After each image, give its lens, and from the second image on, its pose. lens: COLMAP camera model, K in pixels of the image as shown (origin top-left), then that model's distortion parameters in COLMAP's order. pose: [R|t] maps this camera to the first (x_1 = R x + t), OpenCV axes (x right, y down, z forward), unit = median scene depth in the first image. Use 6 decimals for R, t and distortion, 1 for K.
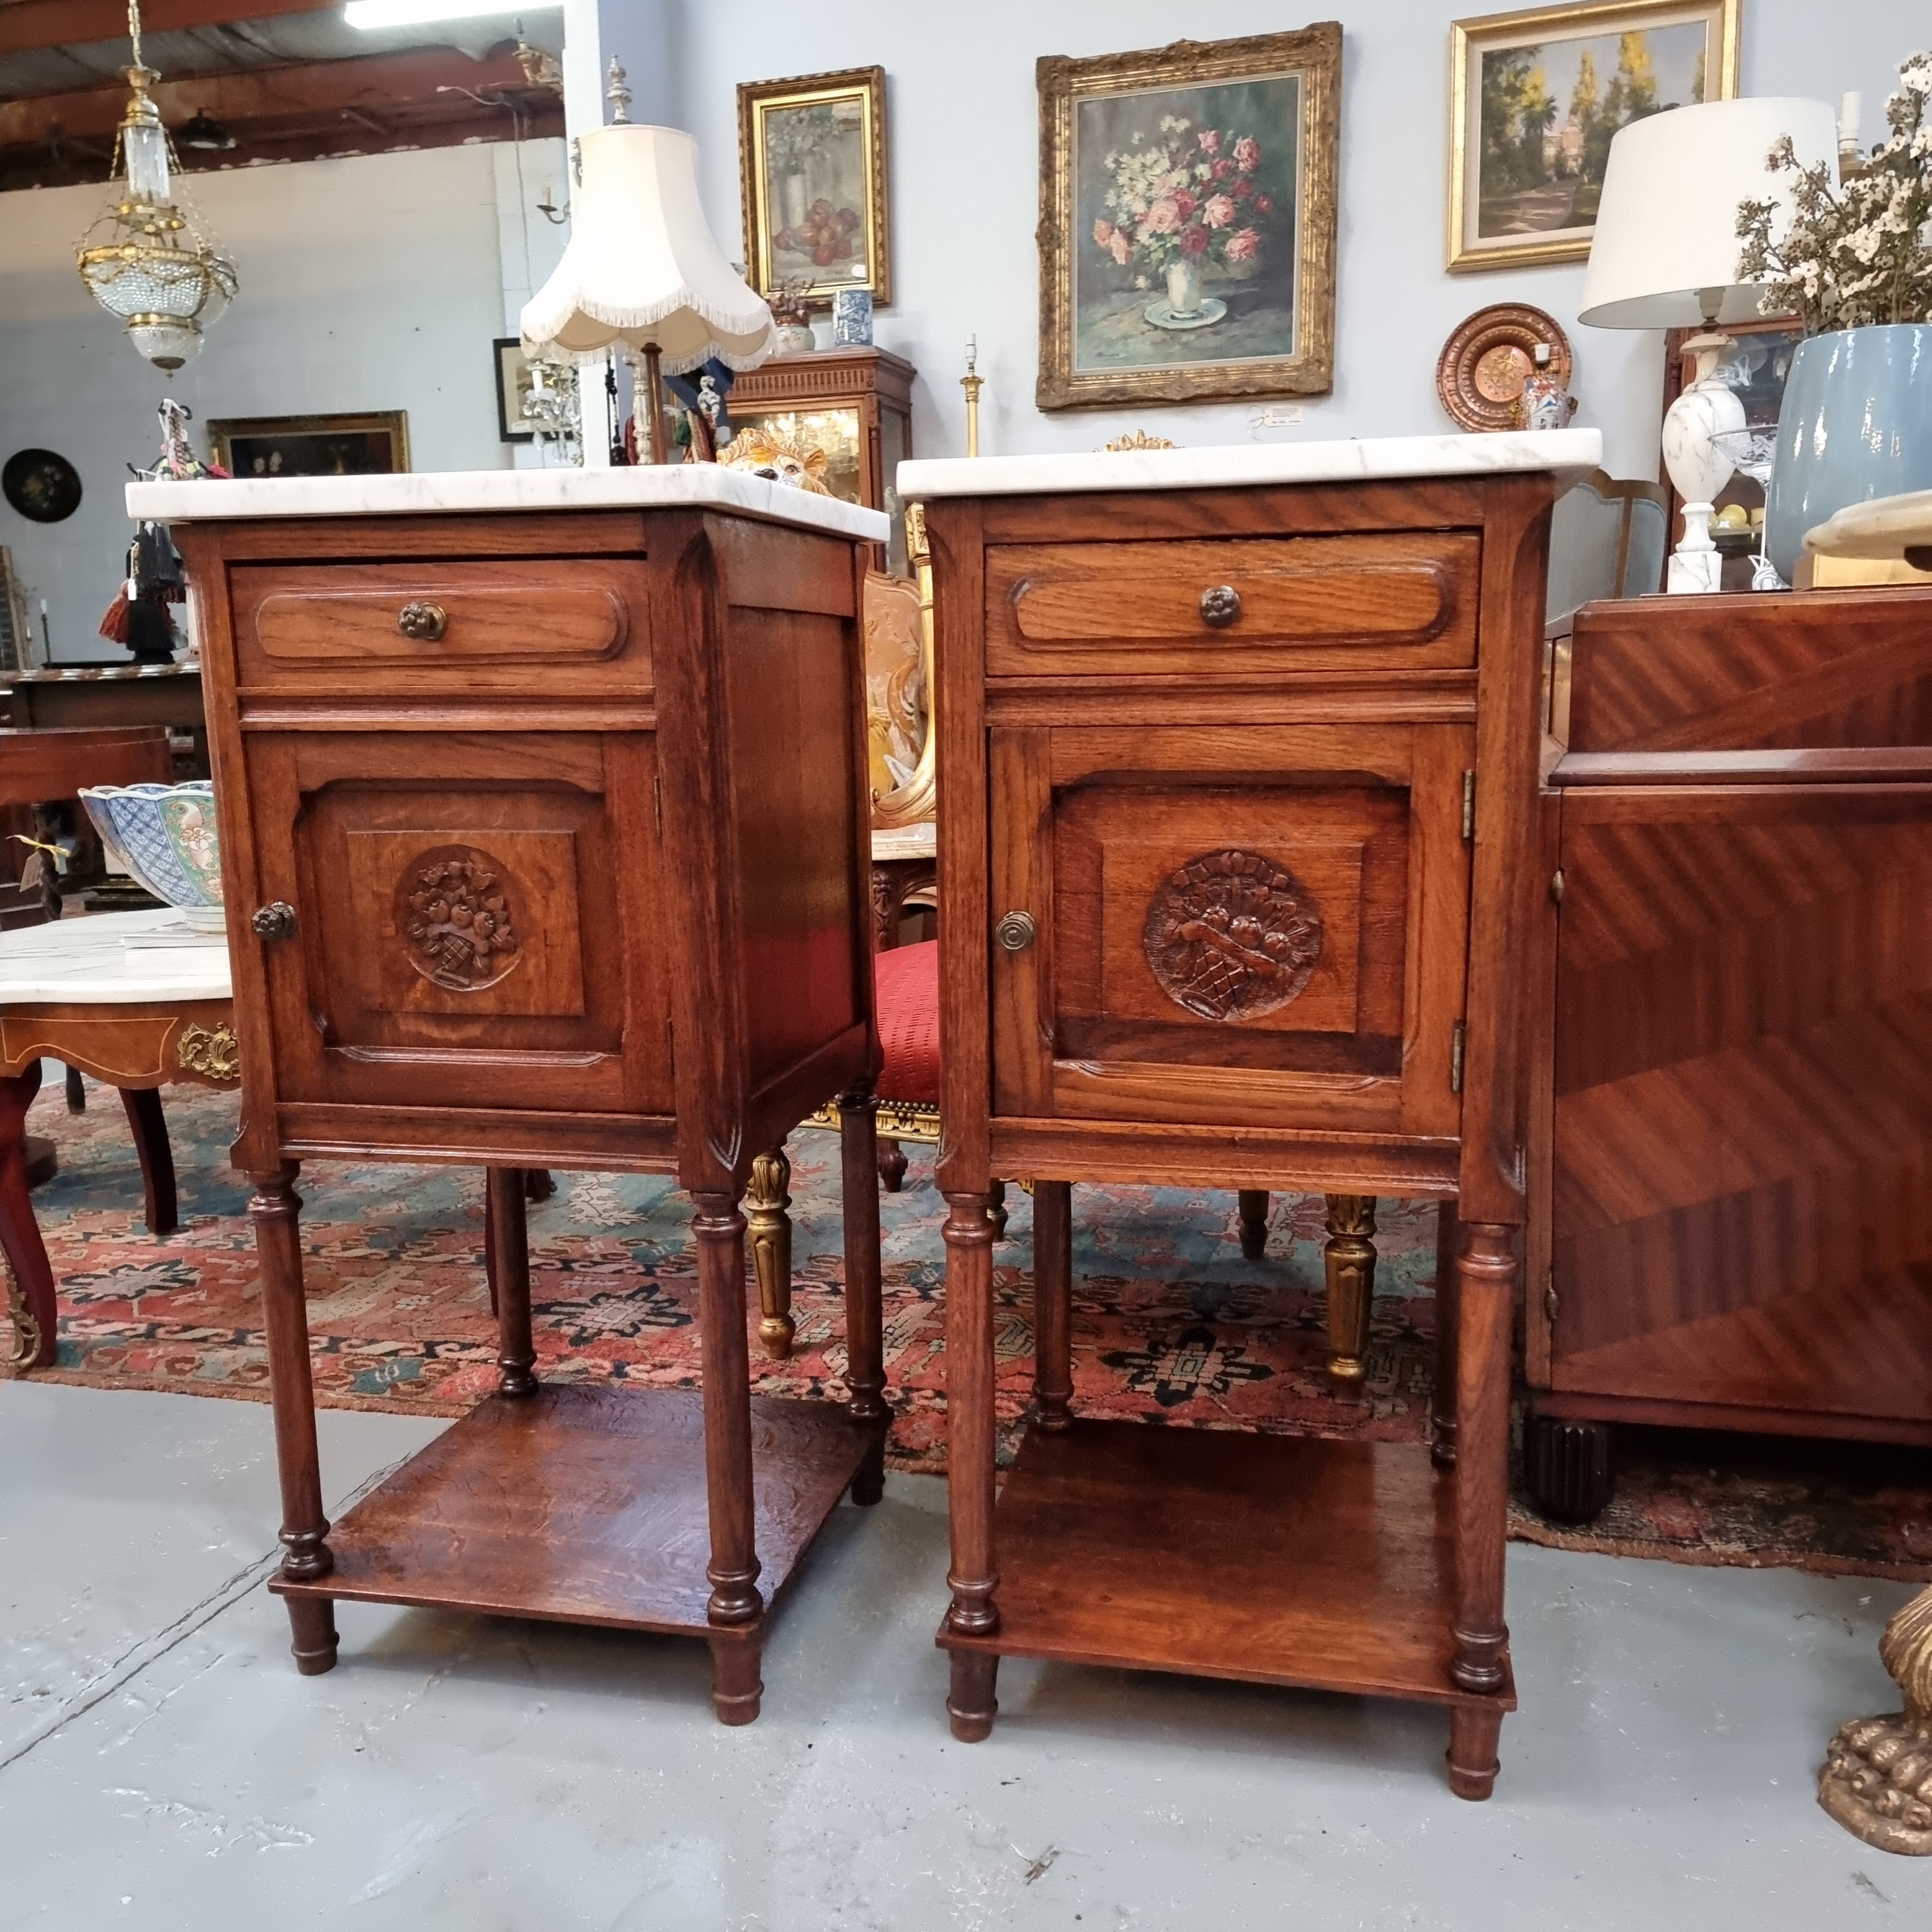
lens RADIAL K [[1782.5, 0, 990.9], [0, 1782.5, 959.0], [0, 0, 1]] dist [0.077094, -0.056538]
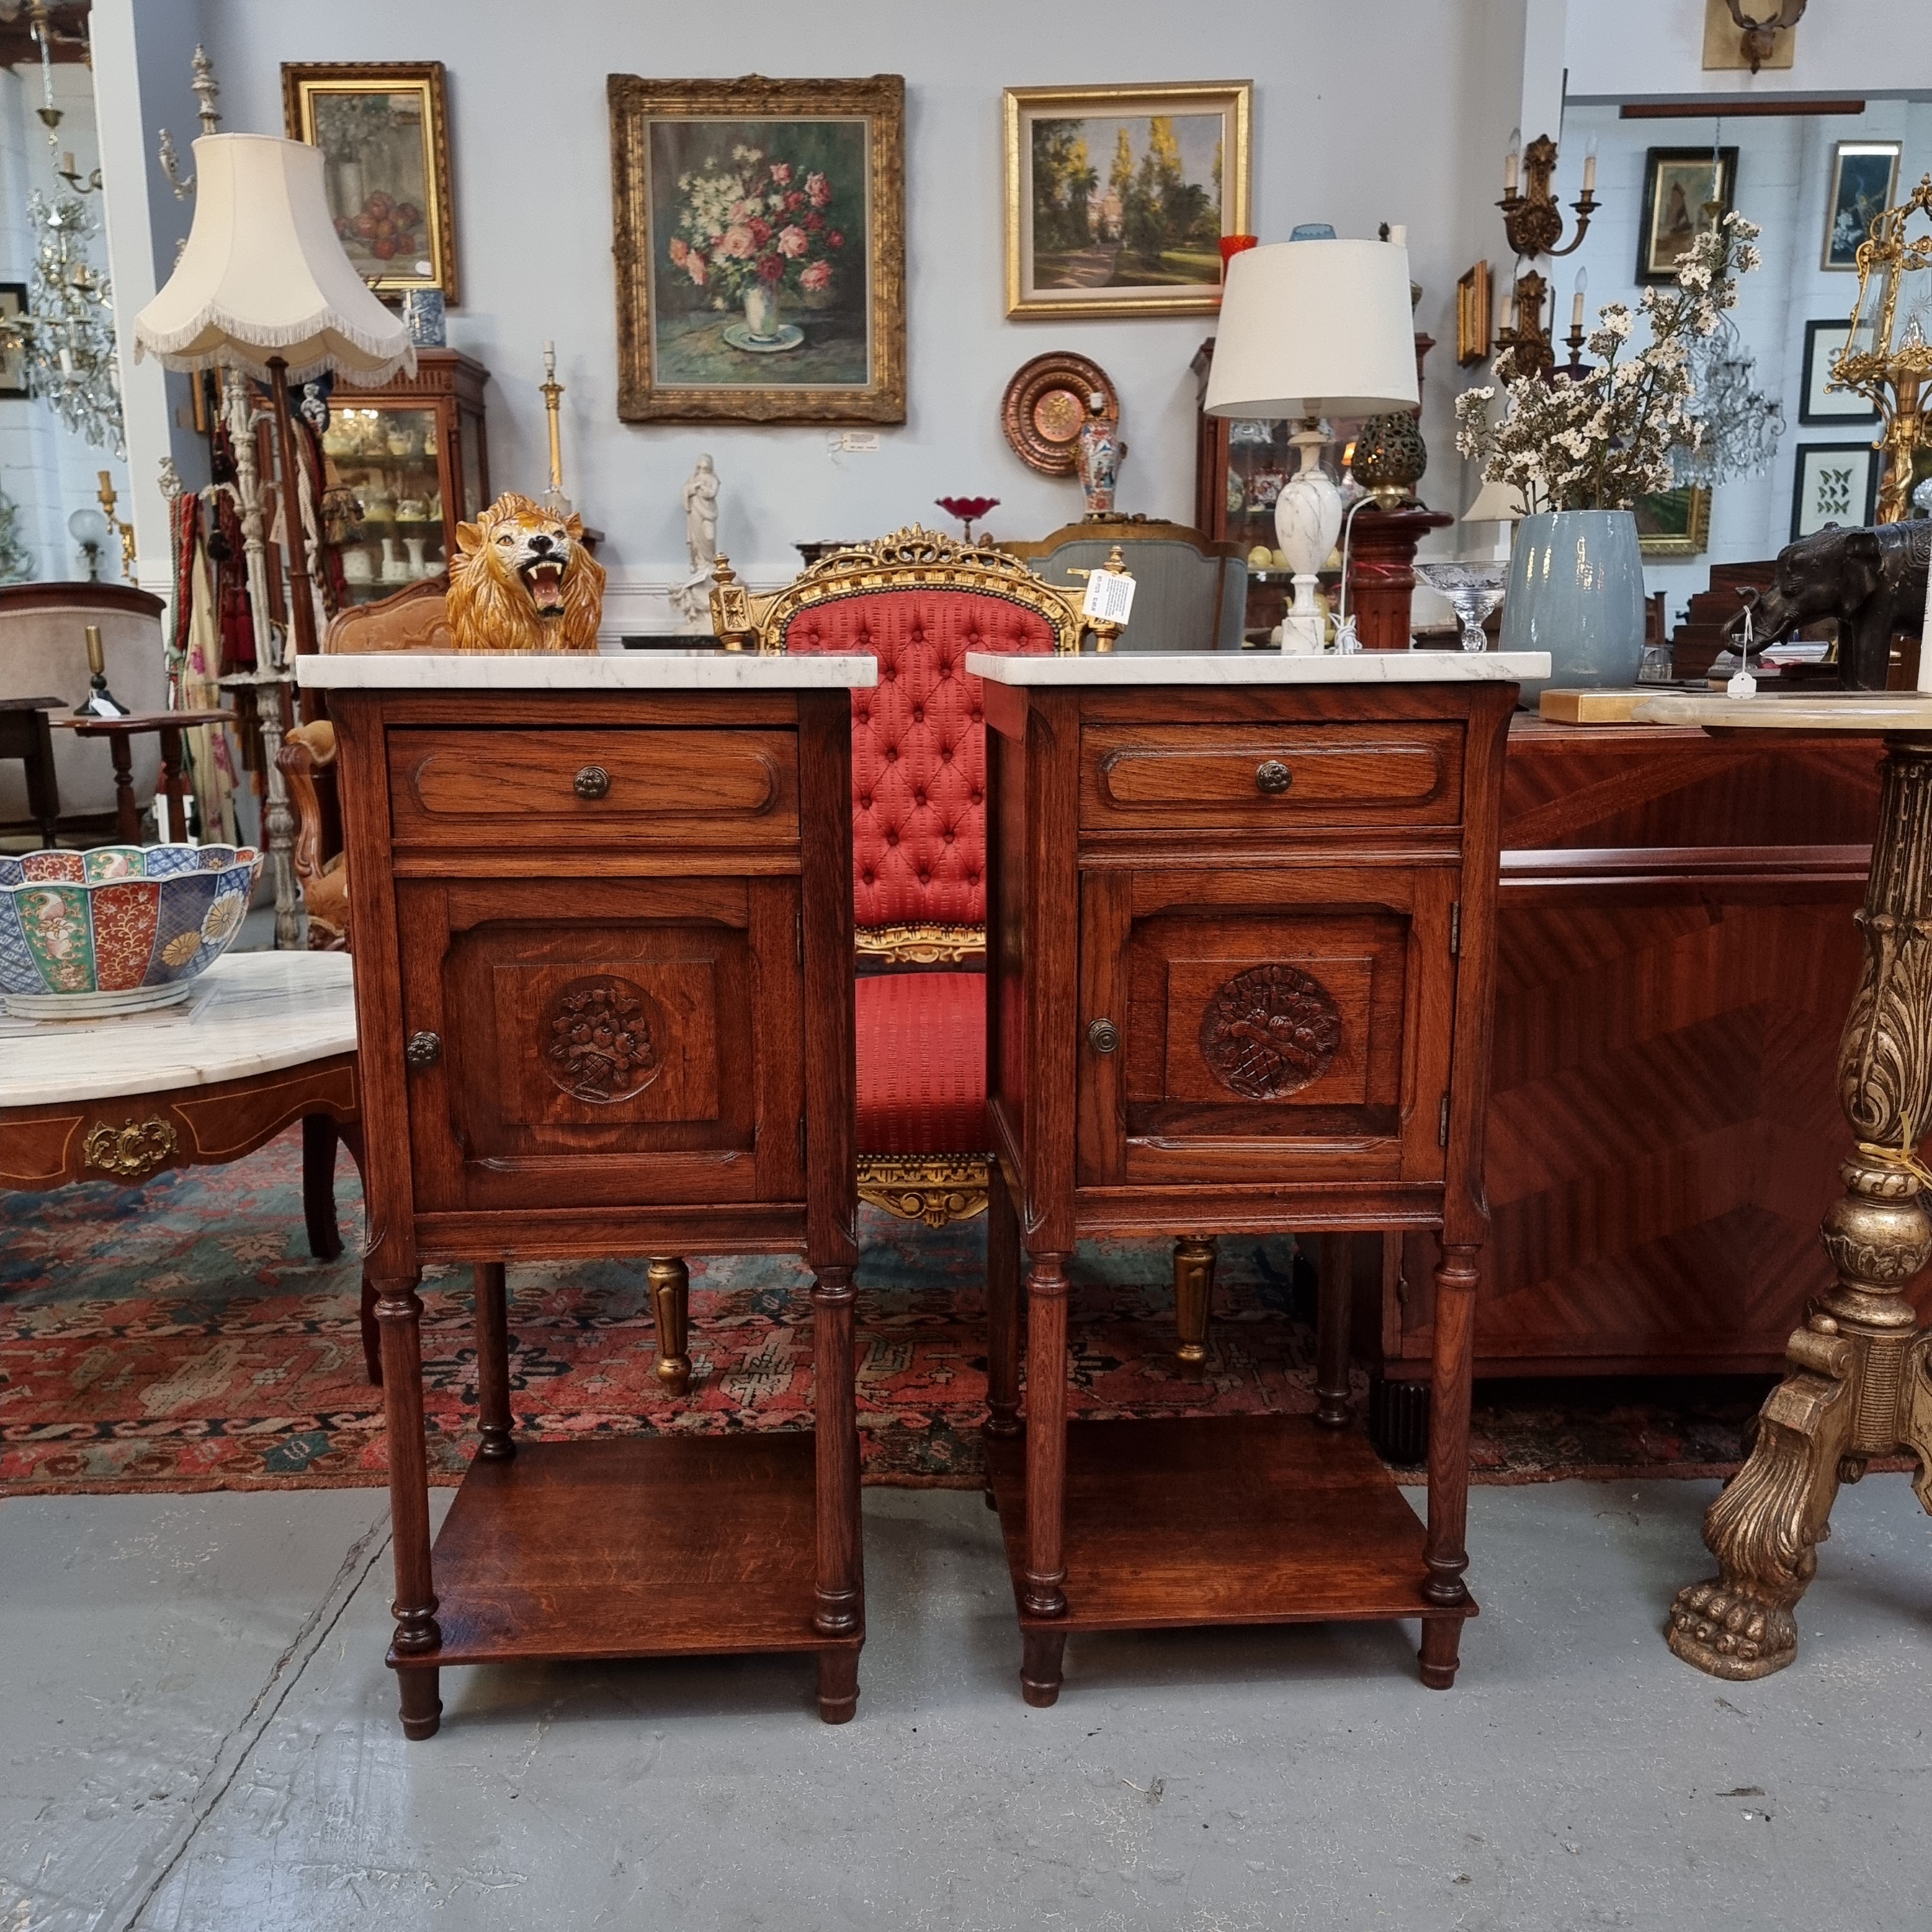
lens RADIAL K [[1784.4, 0, 970.7], [0, 1784.4, 938.0], [0, 0, 1]] dist [0.081335, -0.067389]
pose [[0.959988, -0.031618, 0.278251, -0.242569], [0.030674, 0.999499, 0.007749, -0.055367], [-0.278357, 0.001096, 0.960477, -0.088782]]
